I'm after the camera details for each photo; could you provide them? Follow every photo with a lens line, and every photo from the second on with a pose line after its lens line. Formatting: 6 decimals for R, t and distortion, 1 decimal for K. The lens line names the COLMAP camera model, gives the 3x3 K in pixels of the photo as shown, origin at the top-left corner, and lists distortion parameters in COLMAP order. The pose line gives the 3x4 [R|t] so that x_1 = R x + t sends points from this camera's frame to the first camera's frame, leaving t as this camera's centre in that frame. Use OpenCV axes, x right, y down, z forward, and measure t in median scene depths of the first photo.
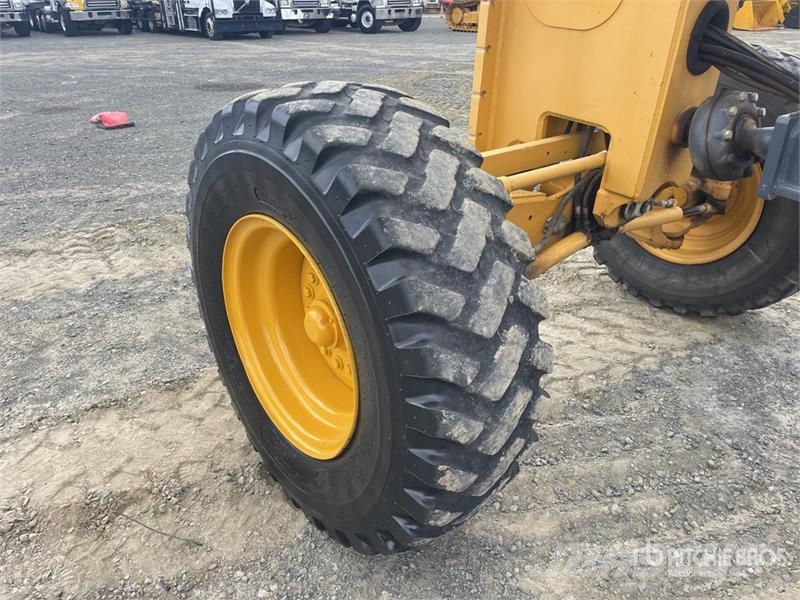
lens RADIAL K [[601.8, 0, 401.4], [0, 601.8, 294.5], [0, 0, 1]] dist [0.078849, -0.113771]
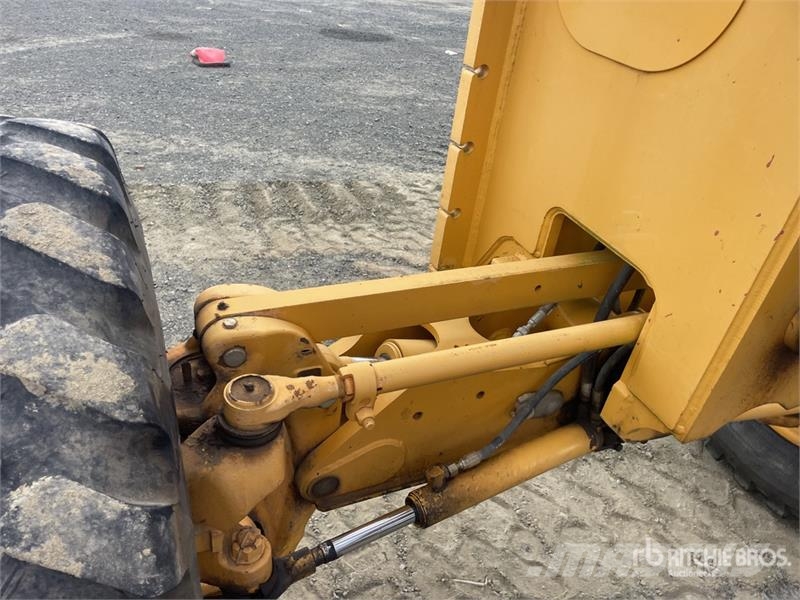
lens RADIAL K [[601.8, 0, 401.4], [0, 601.8, 294.5], [0, 0, 1]] dist [0.078849, -0.113771]
pose [[0.957054, 0.220290, -0.188465, 0.156243], [-0.207859, 0.974579, 0.083612, -0.168918], [0.202093, -0.040847, 0.978514, 0.313115]]
